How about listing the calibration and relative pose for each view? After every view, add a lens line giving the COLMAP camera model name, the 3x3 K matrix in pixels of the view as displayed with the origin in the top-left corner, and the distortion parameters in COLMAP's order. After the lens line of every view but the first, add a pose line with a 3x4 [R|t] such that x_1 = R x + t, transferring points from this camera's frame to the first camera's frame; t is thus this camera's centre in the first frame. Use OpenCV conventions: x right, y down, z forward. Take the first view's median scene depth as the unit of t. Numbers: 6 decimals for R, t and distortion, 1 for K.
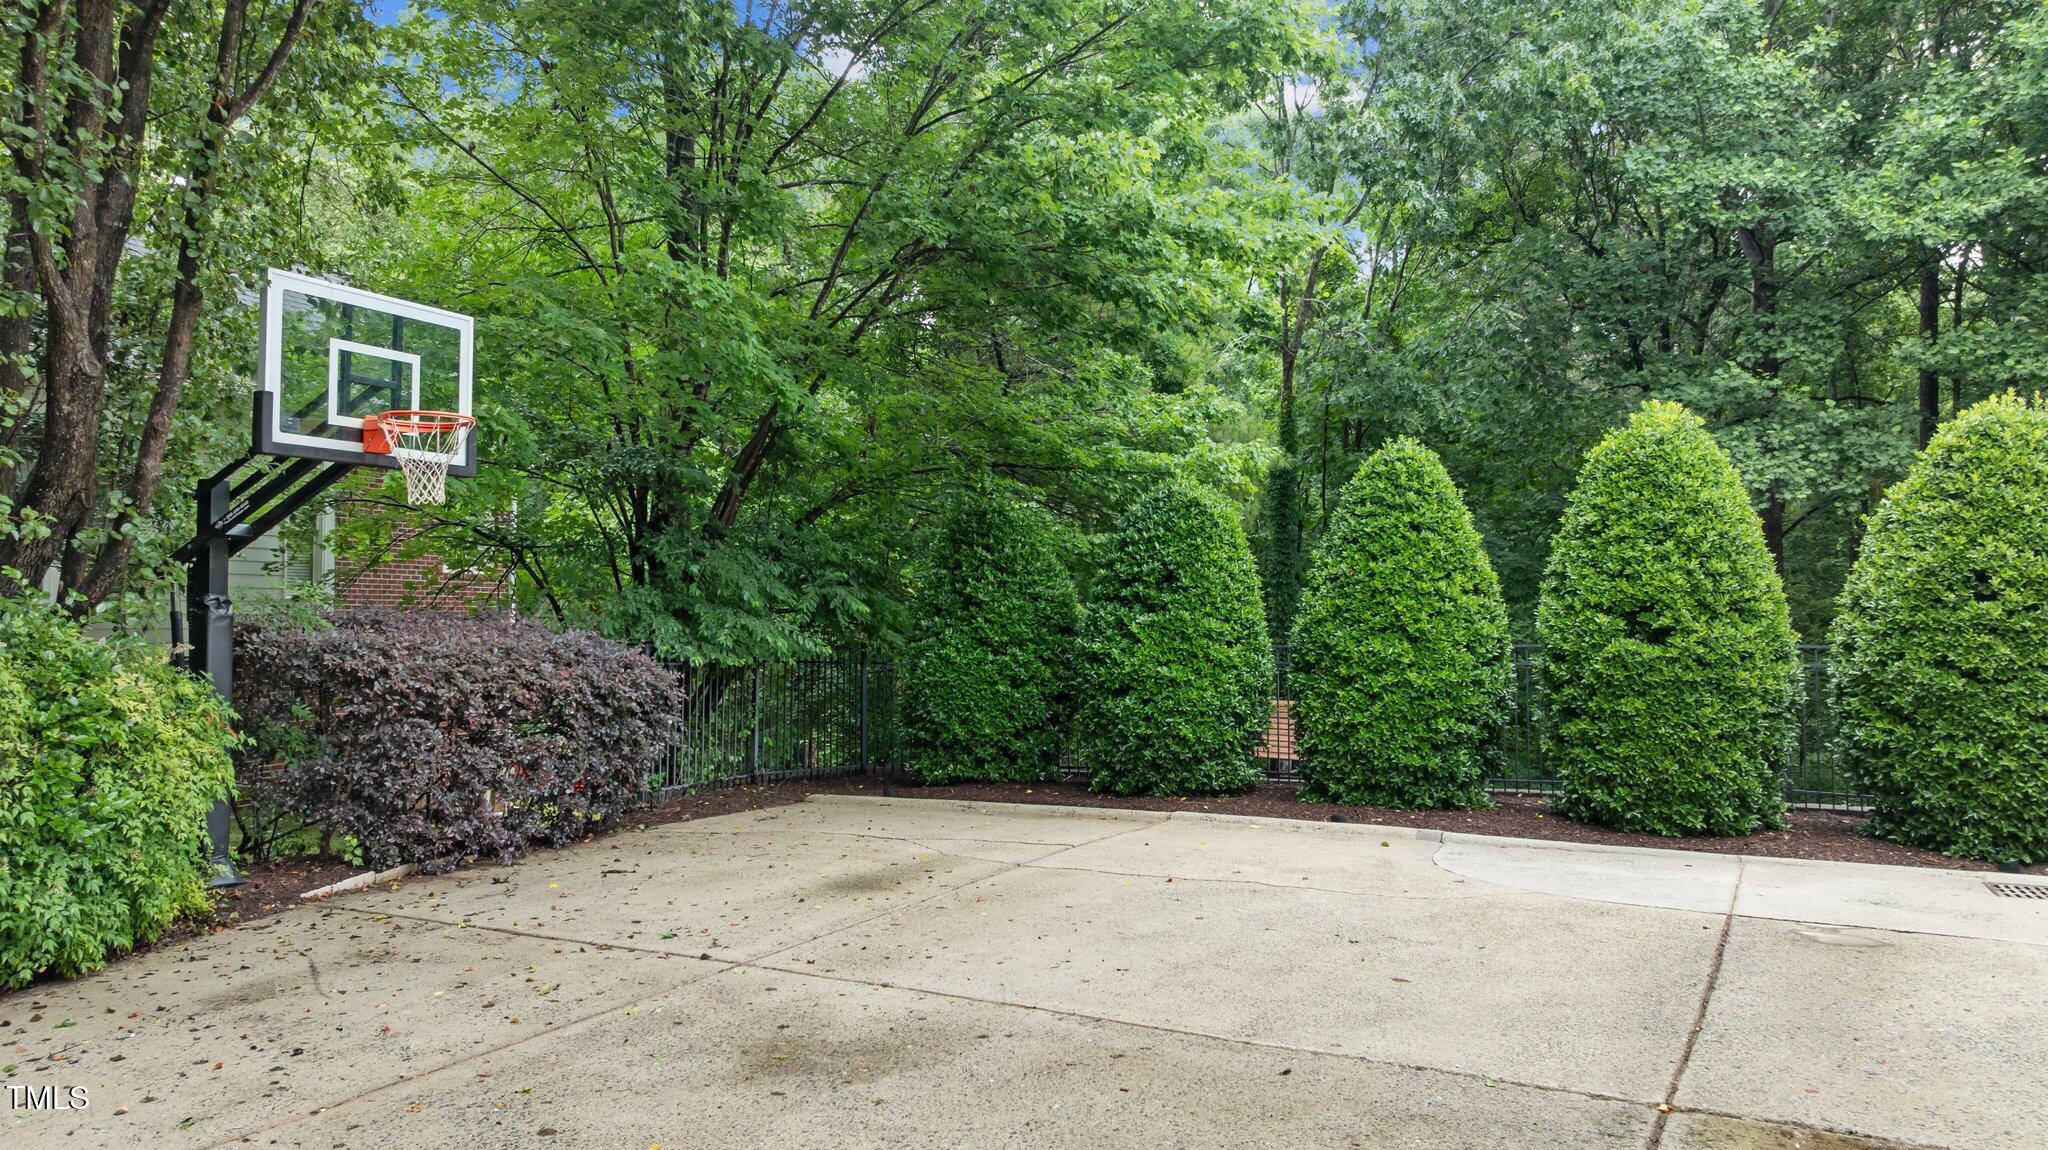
lens RADIAL K [[1461.7, 0, 1017.2], [0, 1461.7, 560.8], [0, 0, 1]] dist [0.008498, 0.016829]
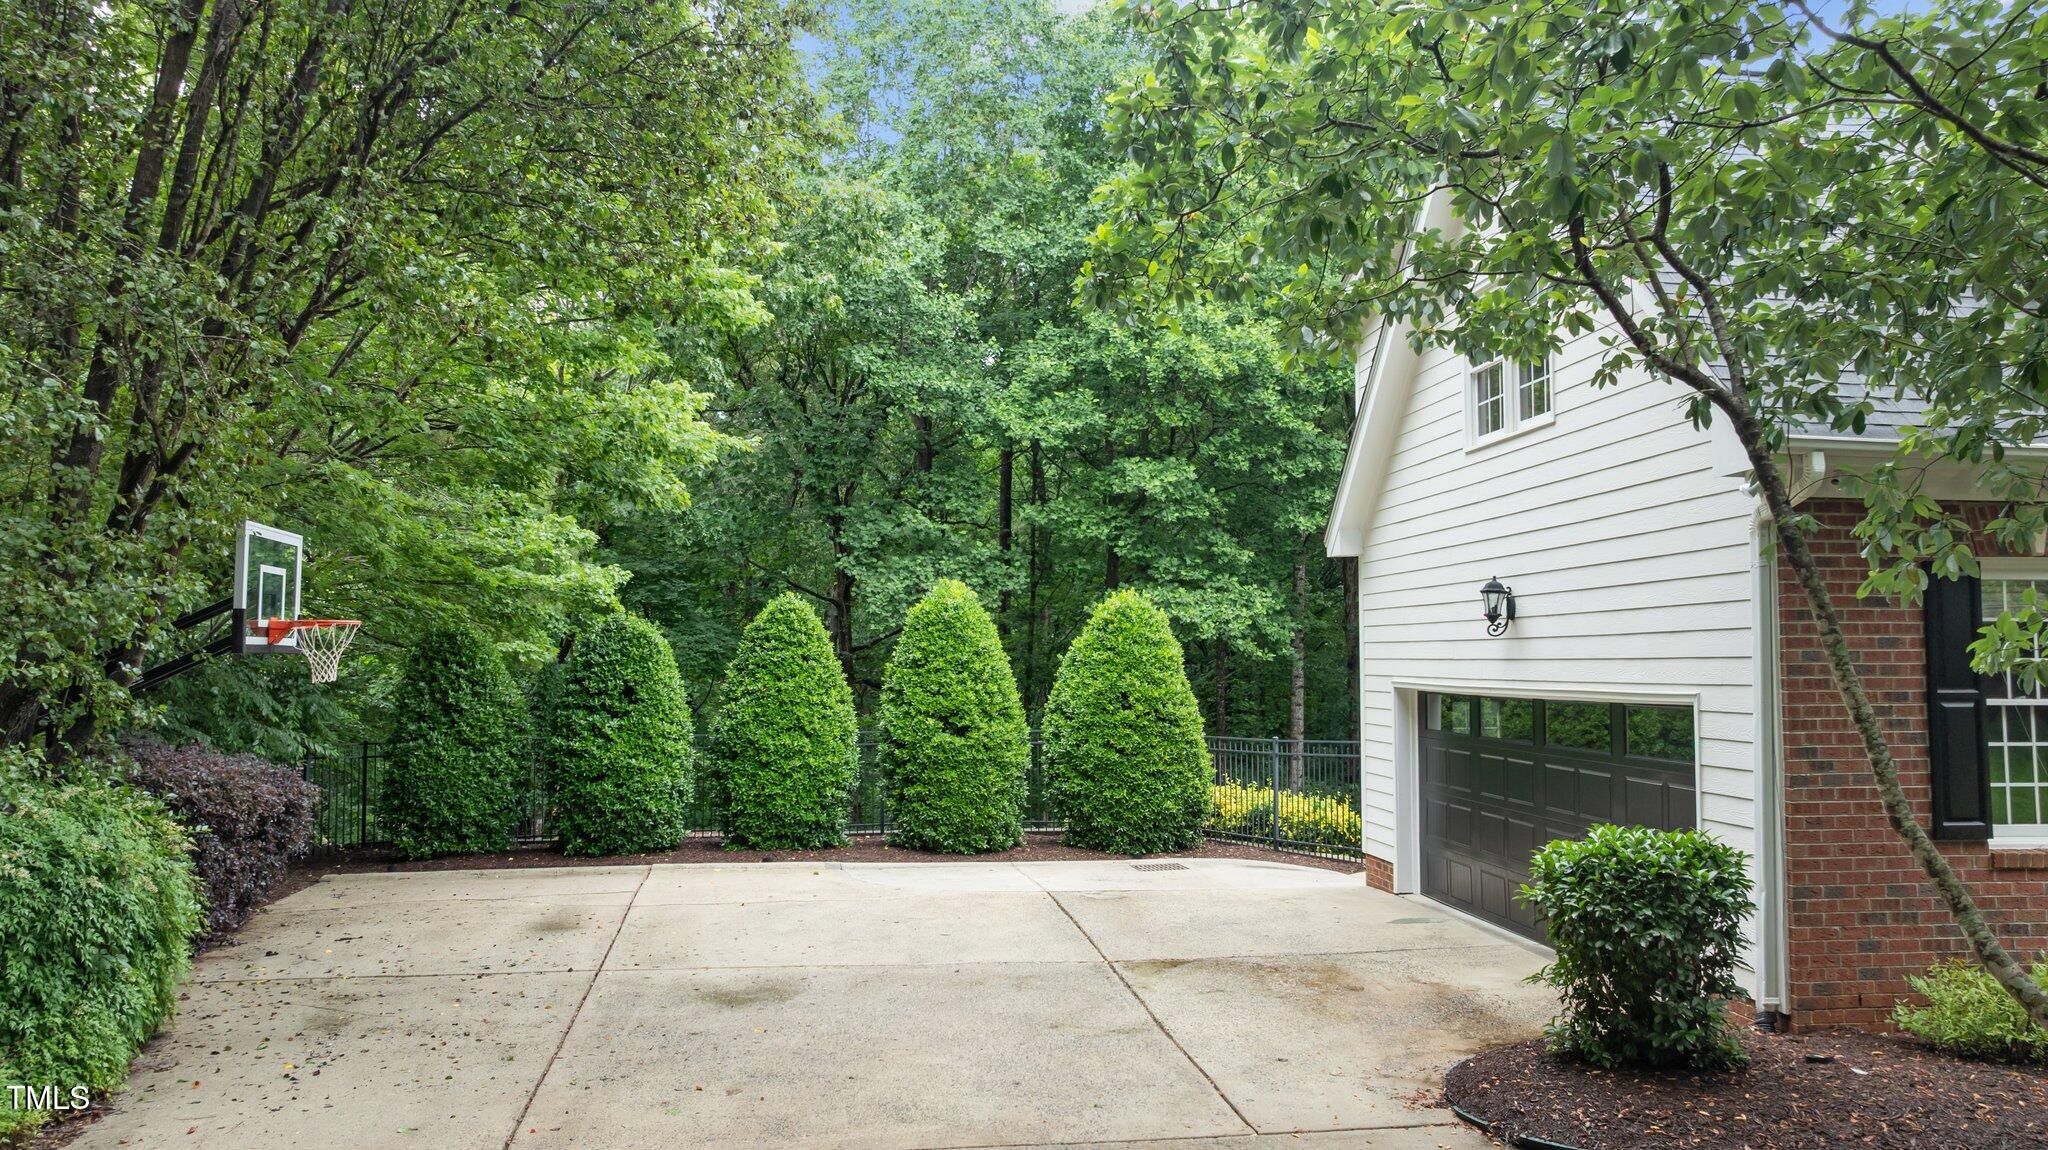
lens RADIAL K [[1396.8, 0, 1024.8], [0, 1396.8, 575.9], [0, 0, 1]] dist [-0.010425, -0.003481]
pose [[0.828533, 0.036970, 0.558719, -0.367405], [-0.019542, 0.999119, -0.037131, -0.063437], [-0.559599, 0.019846, 0.828526, -0.319522]]
